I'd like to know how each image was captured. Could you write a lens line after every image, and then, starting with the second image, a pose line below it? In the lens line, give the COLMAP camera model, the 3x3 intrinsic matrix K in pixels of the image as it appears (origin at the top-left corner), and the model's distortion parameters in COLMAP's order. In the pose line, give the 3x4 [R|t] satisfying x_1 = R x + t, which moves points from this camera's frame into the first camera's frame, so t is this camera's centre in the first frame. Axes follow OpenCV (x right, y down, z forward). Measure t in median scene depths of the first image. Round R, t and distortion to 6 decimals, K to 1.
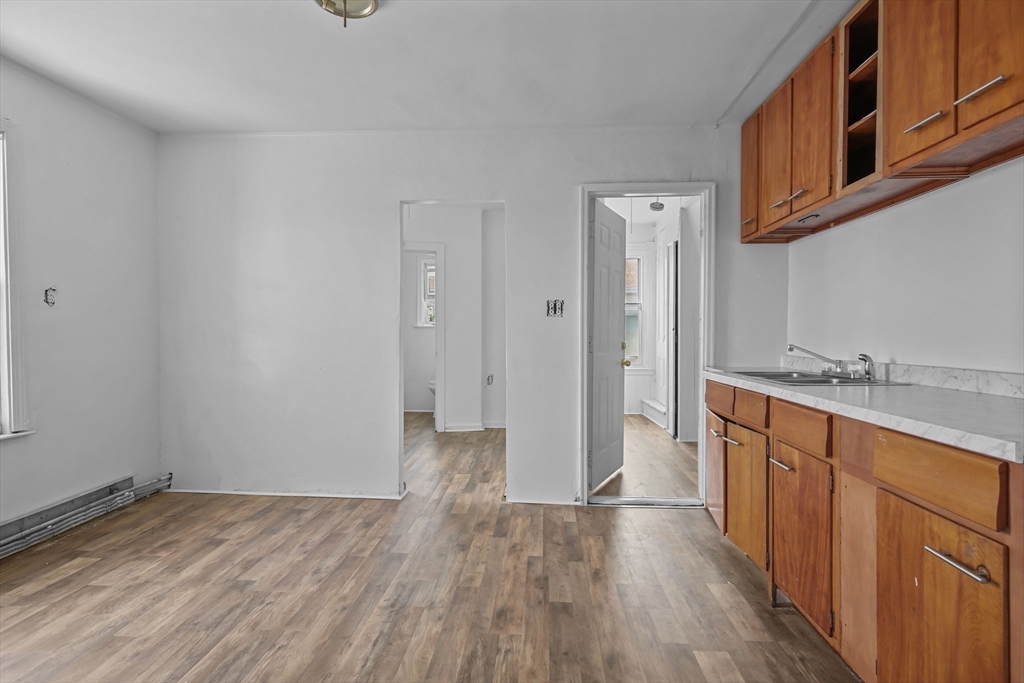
lens RADIAL K [[498.9, 0, 513.4], [0, 498.9, 330.9], [0, 0, 1]] dist [-0.003541, 0.001320]
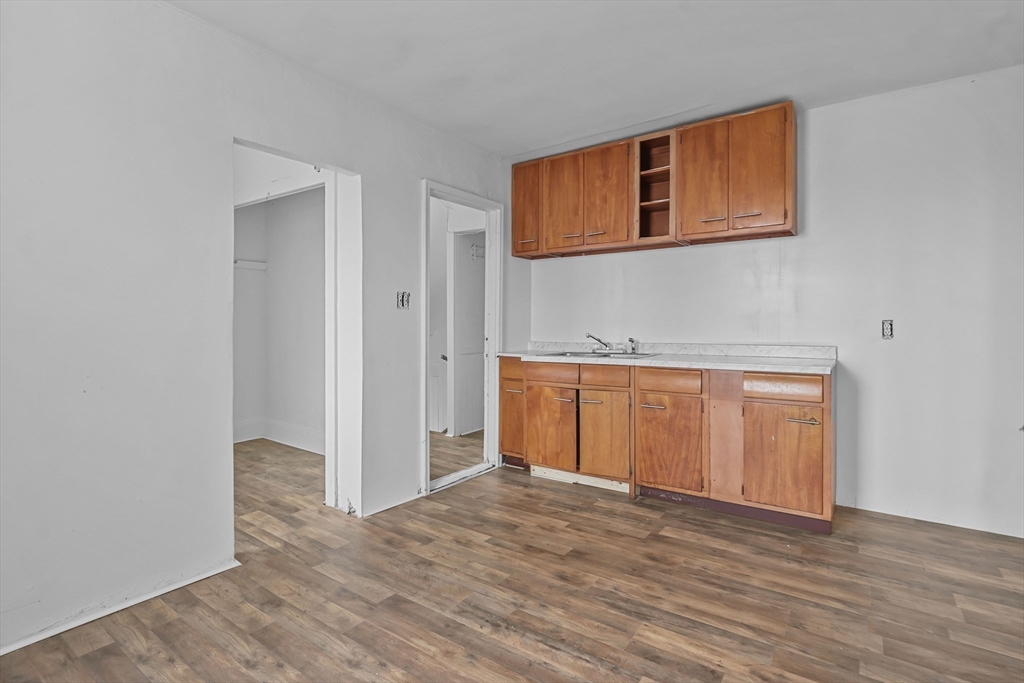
lens RADIAL K [[499.8, 0, 518.0], [0, 499.8, 322.9], [0, 0, 1]] dist [-0.006030, 0.001293]
pose [[0.519159, -0.001221, 0.854677, -0.903670], [-0.001753, 0.999995, 0.002494, -0.006812], [-0.854676, -0.002793, 0.519155, 0.441590]]
